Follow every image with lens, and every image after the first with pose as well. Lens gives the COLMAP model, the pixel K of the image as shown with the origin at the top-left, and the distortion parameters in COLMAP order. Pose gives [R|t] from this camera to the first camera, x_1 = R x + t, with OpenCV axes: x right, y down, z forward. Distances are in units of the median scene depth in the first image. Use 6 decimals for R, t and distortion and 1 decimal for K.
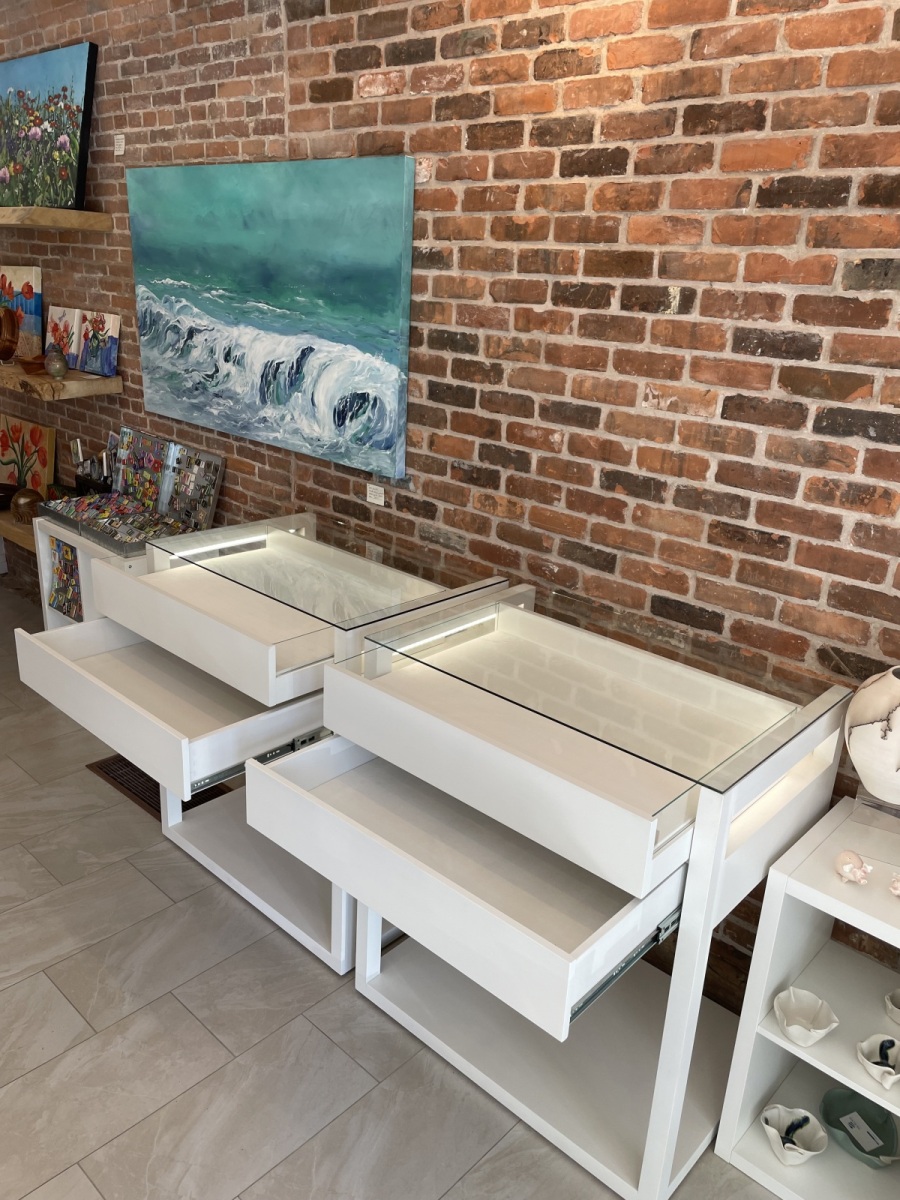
lens RADIAL K [[908.7, 0, 449.4], [0, 908.7, 597.2], [0, 0, 1]] dist [-0.010766, -0.060337]
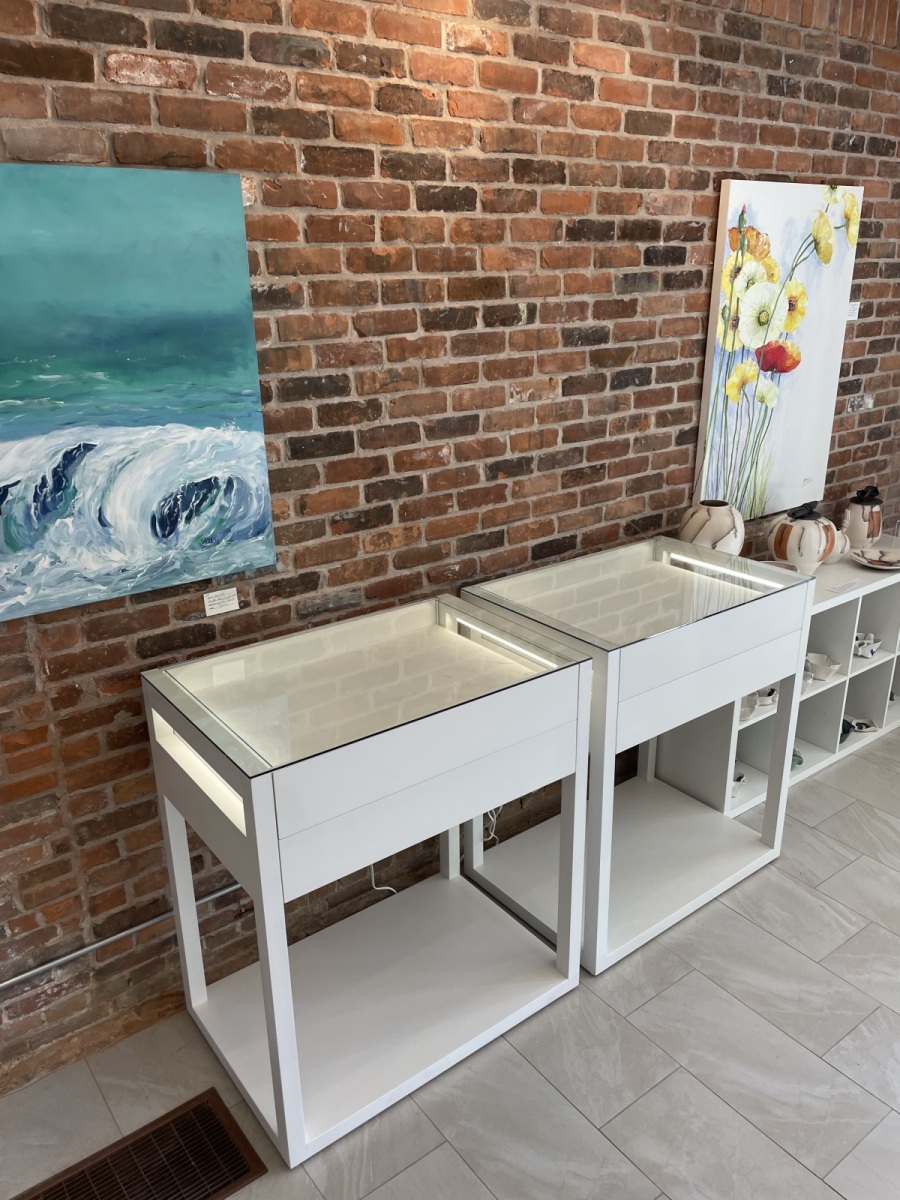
lens RADIAL K [[908.7, 0, 455.0], [0, 908.7, 606.1], [0, 0, 1]] dist [-0.010766, -0.060337]
pose [[0.168634, -0.392544, 0.904141, -0.955123], [0.352139, 0.880736, 0.316704, -0.361828], [-0.920630, 0.264977, 0.286752, 0.747975]]
